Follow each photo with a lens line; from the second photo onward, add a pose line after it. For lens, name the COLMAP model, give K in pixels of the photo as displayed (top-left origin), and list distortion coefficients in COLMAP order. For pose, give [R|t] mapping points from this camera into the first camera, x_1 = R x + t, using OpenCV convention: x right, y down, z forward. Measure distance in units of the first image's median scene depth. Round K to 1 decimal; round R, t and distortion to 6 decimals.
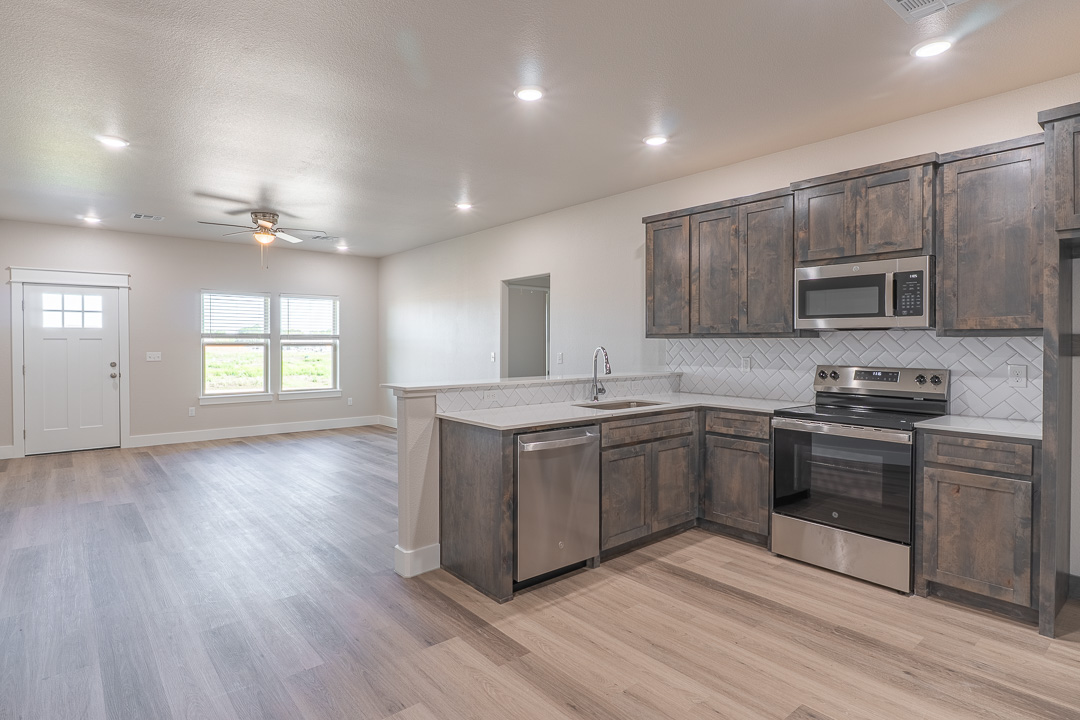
lens RADIAL K [[566.7, 0, 530.7], [0, 566.7, 347.7], [0, 0, 1]] dist [0.001381, -0.002262]
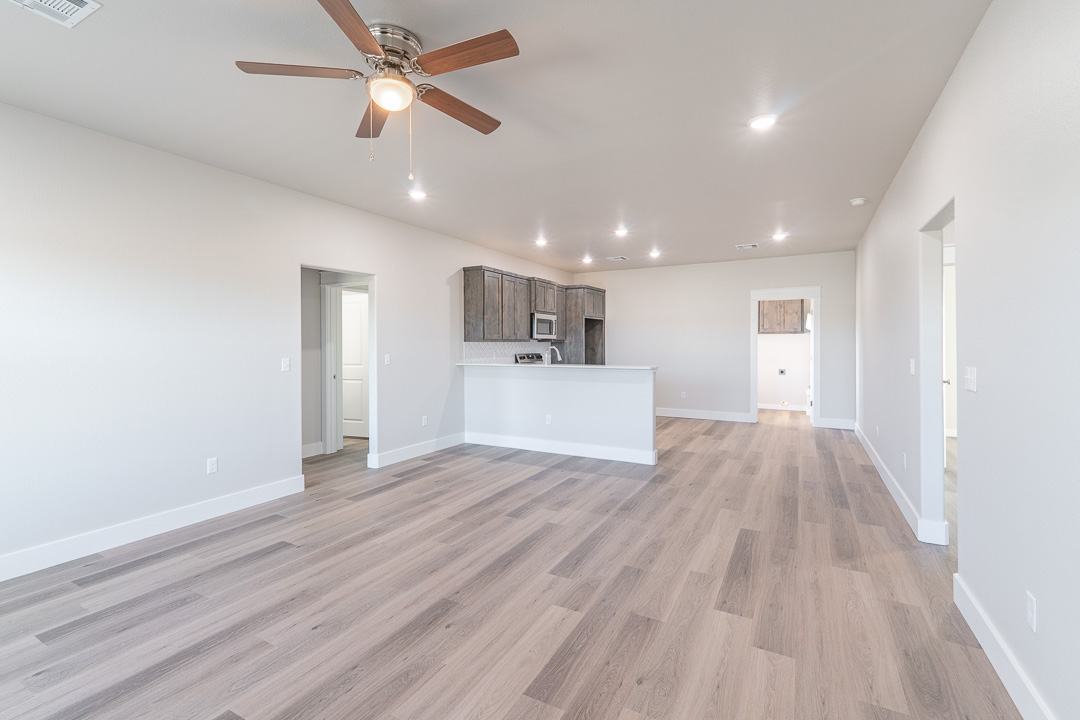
lens RADIAL K [[486.8, 0, 531.2], [0, 486.8, 343.7], [0, 0, 1]] dist [0.003545, 0.000137]
pose [[-0.359180, 0.004517, 0.933257, -1.352071], [0.013645, 0.999907, 0.000412, -0.011410], [-0.933169, 0.012882, -0.359208, 1.653818]]
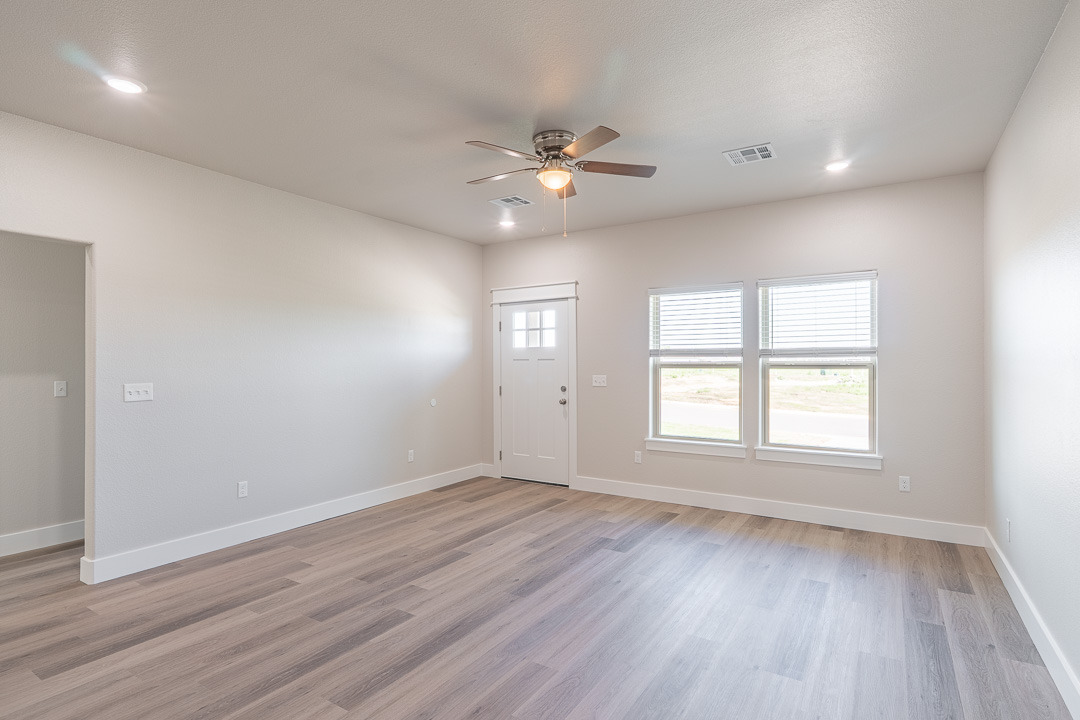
lens RADIAL K [[545.3, 0, 540.0], [0, 545.3, 360.0], [0, 0, 1]] dist [-0.002531, -0.000199]
pose [[0.307365, -0.008074, -0.951558, 0.069458], [-0.005854, 0.999929, -0.010375, -0.009869], [0.951574, 0.008760, 0.307296, 1.307115]]
